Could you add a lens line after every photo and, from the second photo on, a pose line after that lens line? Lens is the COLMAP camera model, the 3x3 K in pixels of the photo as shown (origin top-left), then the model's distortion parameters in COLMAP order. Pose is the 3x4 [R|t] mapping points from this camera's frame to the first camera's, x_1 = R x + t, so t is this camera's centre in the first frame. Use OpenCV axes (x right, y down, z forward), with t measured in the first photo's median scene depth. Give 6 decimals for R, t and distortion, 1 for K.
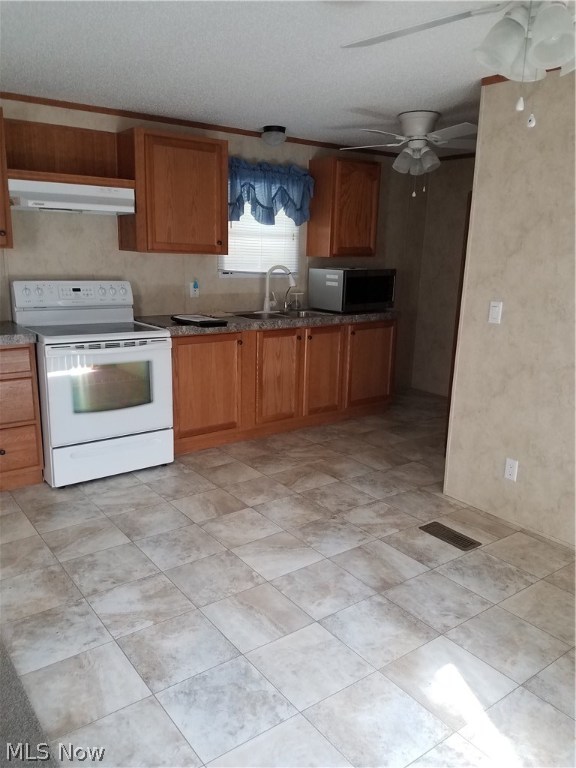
lens RADIAL K [[597.0, 0, 288.0], [0, 597.0, 384.0], [0, 0, 1]] dist [0.258690, -0.467362]
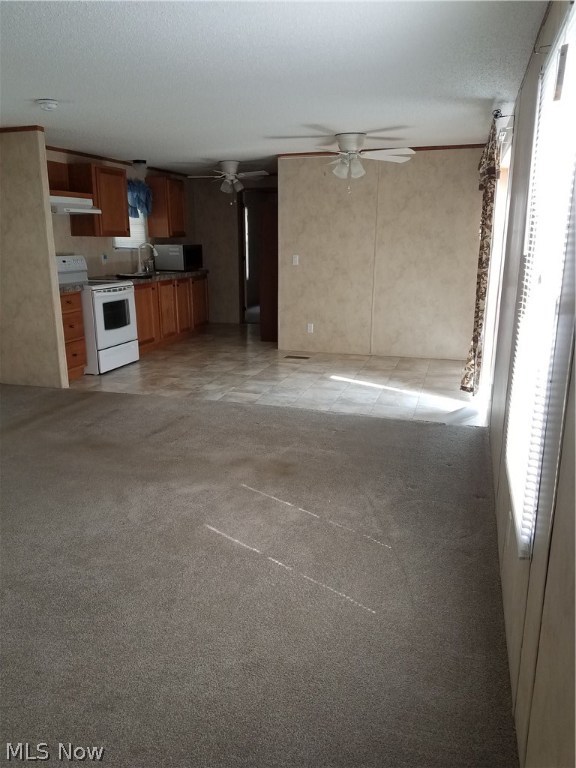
lens RADIAL K [[597.0, 0, 288.0], [0, 597.0, 384.0], [0, 0, 1]] dist [0.258690, -0.467362]
pose [[0.804011, -0.170521, 0.569640, -0.804929], [0.156445, 0.984909, 0.074020, 0.129871], [-0.573665, 0.029605, 0.818555, -0.624255]]
